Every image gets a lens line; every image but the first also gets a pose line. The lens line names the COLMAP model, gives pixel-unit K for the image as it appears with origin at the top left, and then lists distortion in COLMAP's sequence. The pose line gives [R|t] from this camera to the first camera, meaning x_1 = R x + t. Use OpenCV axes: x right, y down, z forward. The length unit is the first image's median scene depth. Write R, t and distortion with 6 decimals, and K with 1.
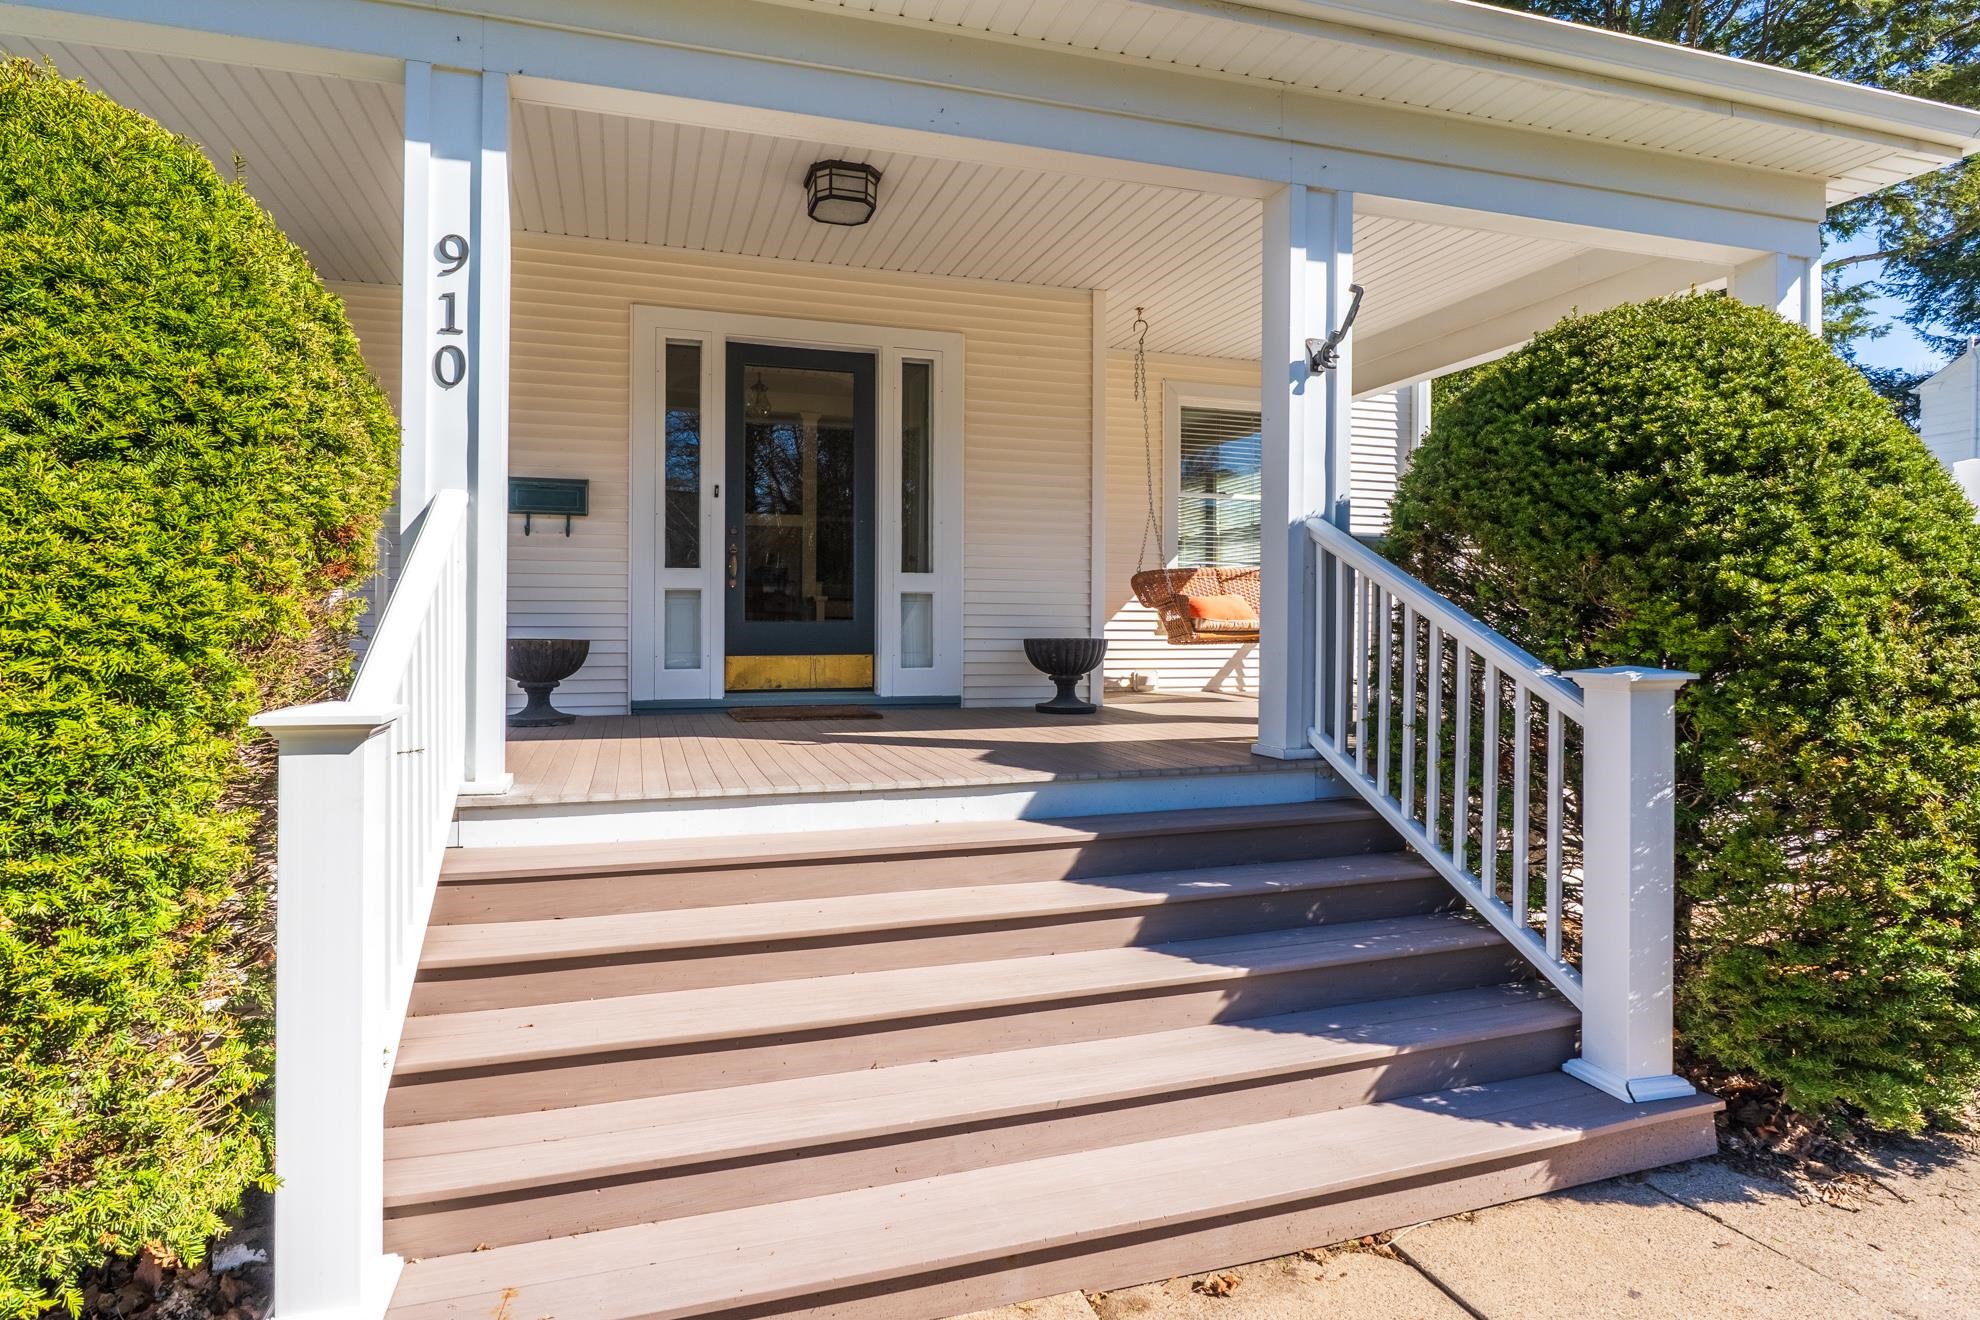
lens RADIAL K [[909.3, 0, 992.9], [0, 909.3, 625.4], [0, 0, 1]] dist [-0.005624, 0.001737]
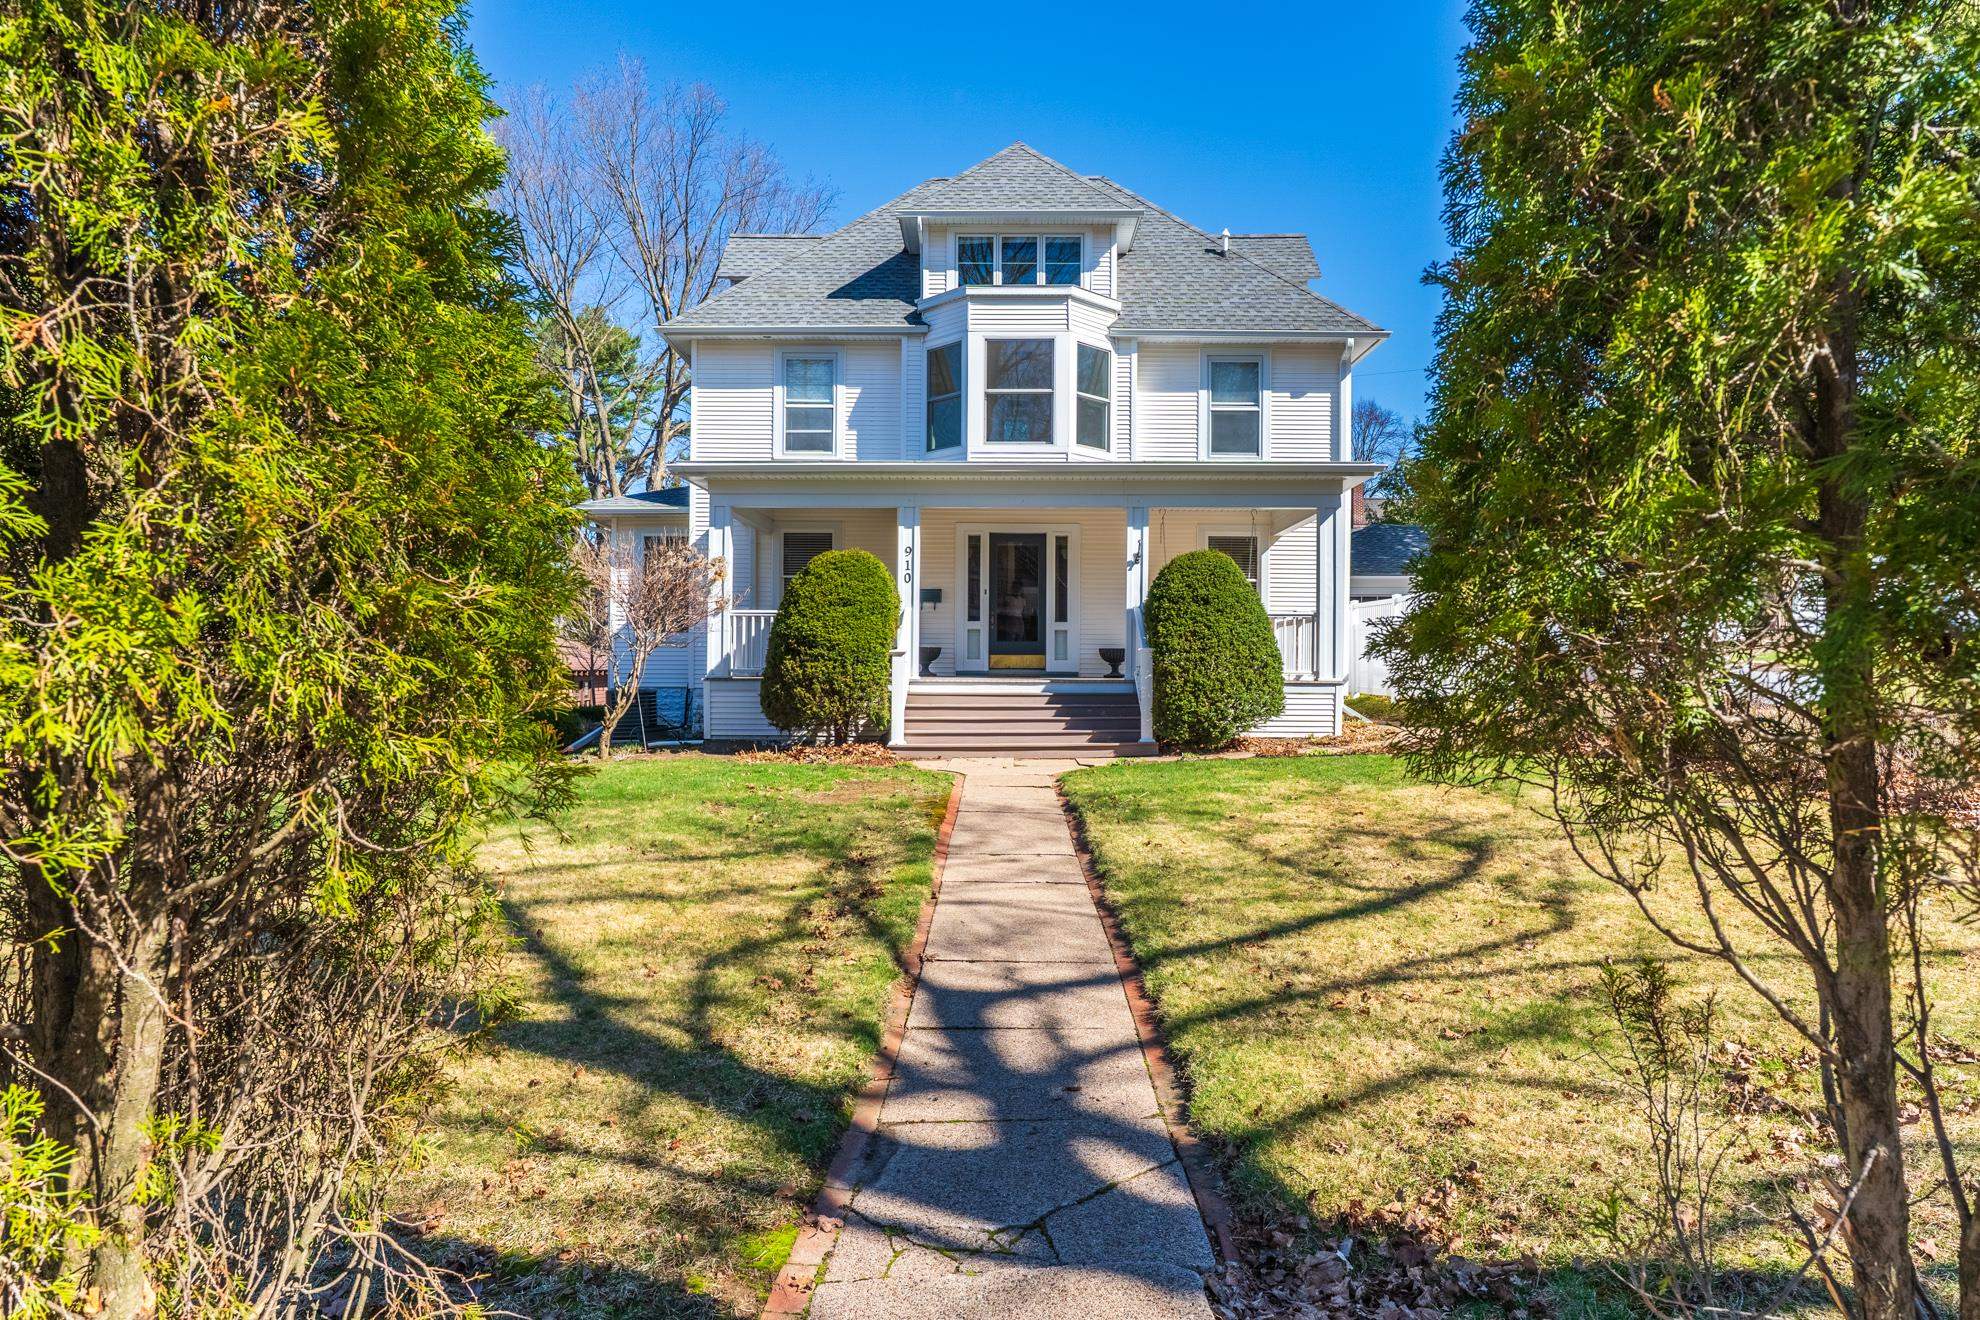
lens RADIAL K [[1185.5, 0, 988.1], [0, 1185.5, 663.1], [0, 0, 1]] dist [-0.003372, -0.000080]
pose [[0.921167, 0.002183, -0.389160, 1.372962], [-0.004461, 0.999978, -0.004950, 0.099225], [0.389141, 0.006296, 0.921157, -2.851920]]
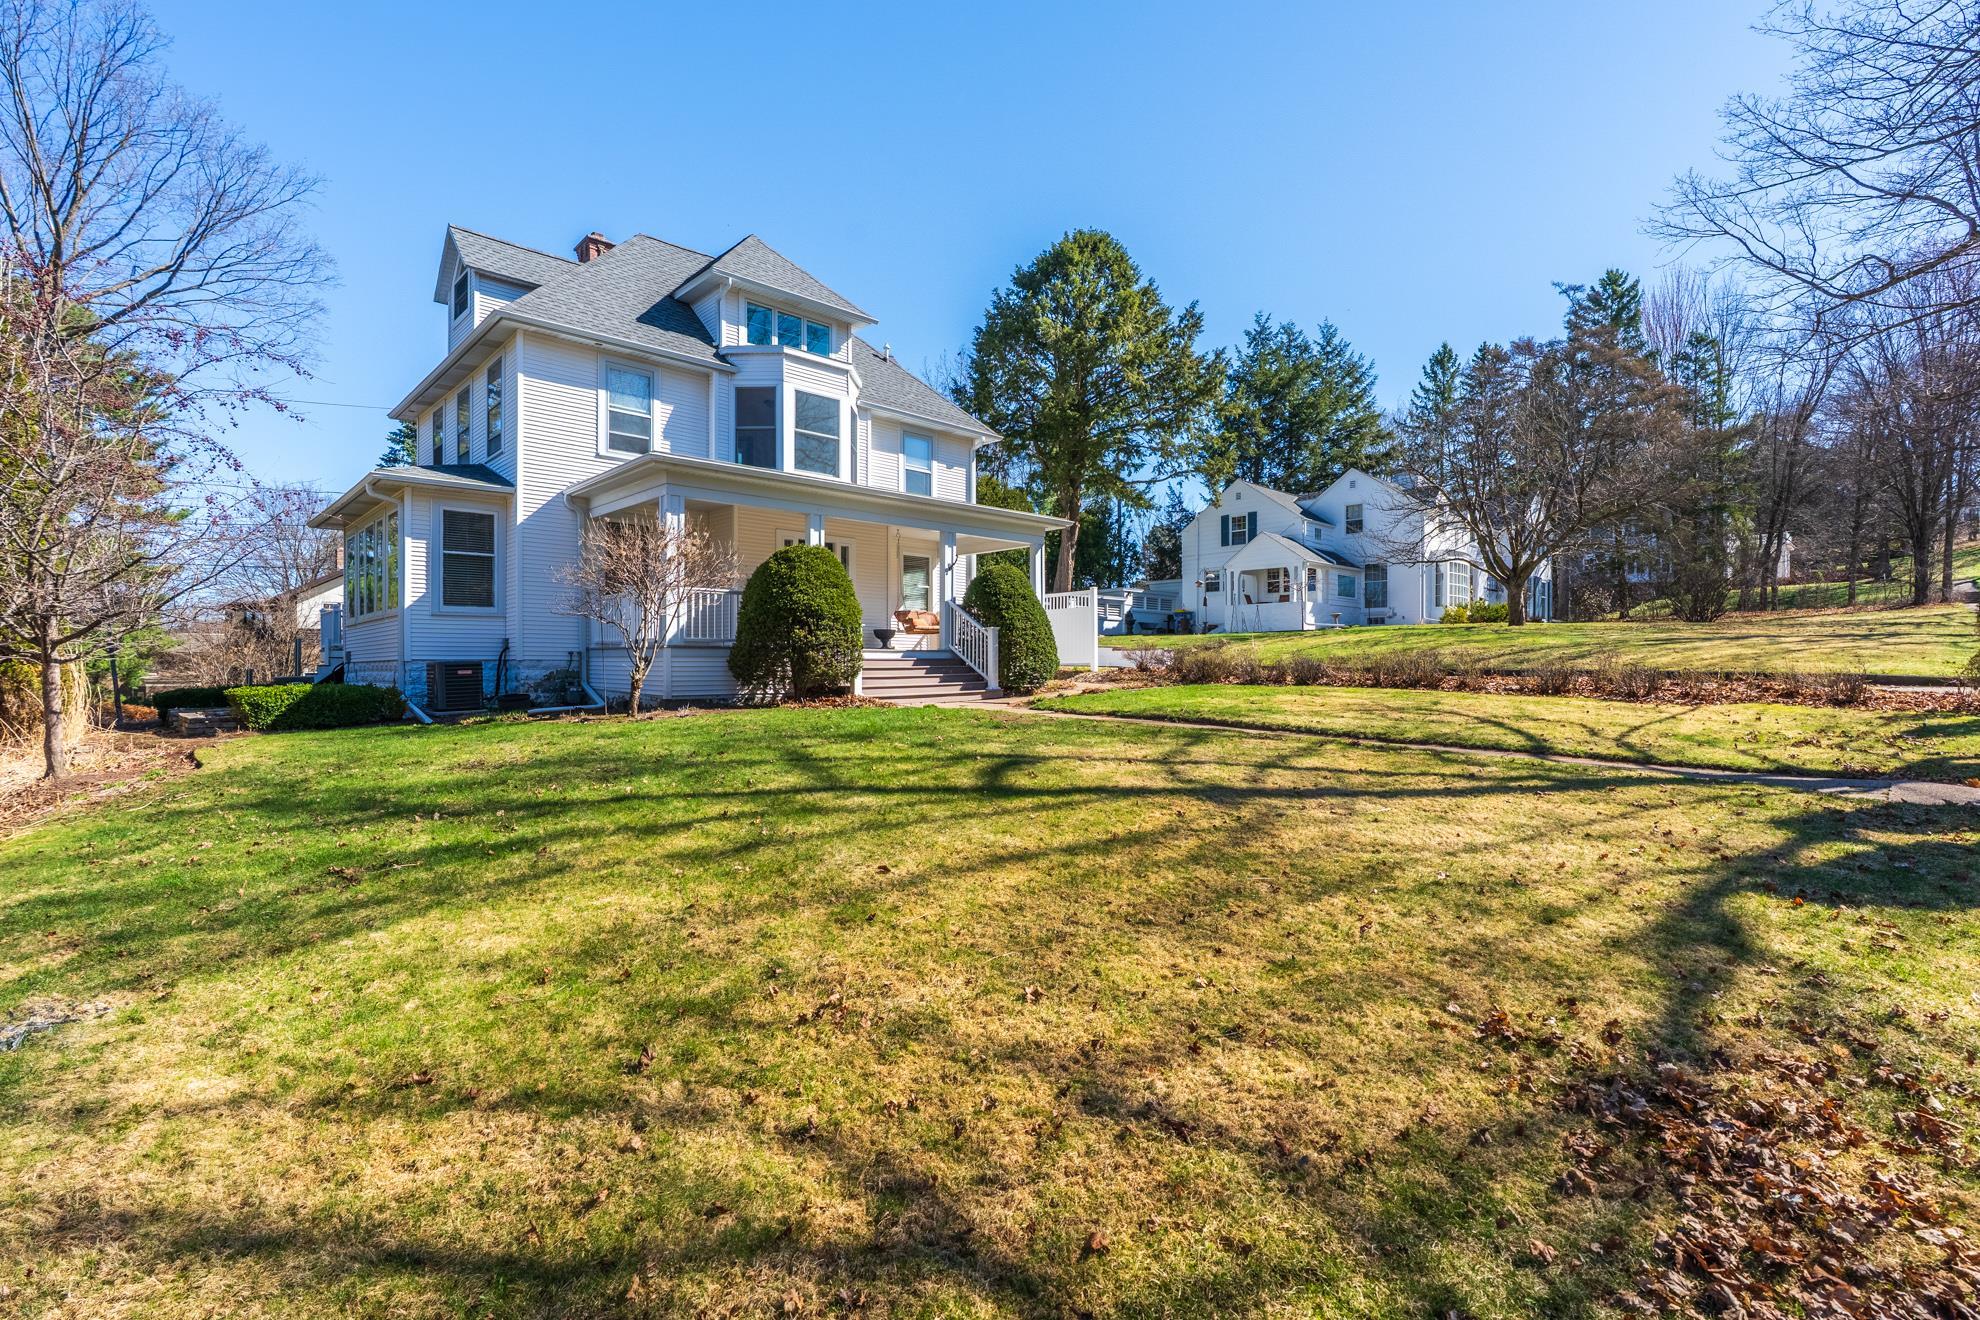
lens RADIAL K [[909.3, 0, 996.6], [0, 909.3, 662.2], [0, 0, 1]] dist [-0.005624, 0.001737]
pose [[0.925428, 0.001171, 0.378923, -1.132480], [-0.000698, 0.999999, -0.001386, 0.197298], [-0.378924, 0.001018, 0.925427, -3.251129]]
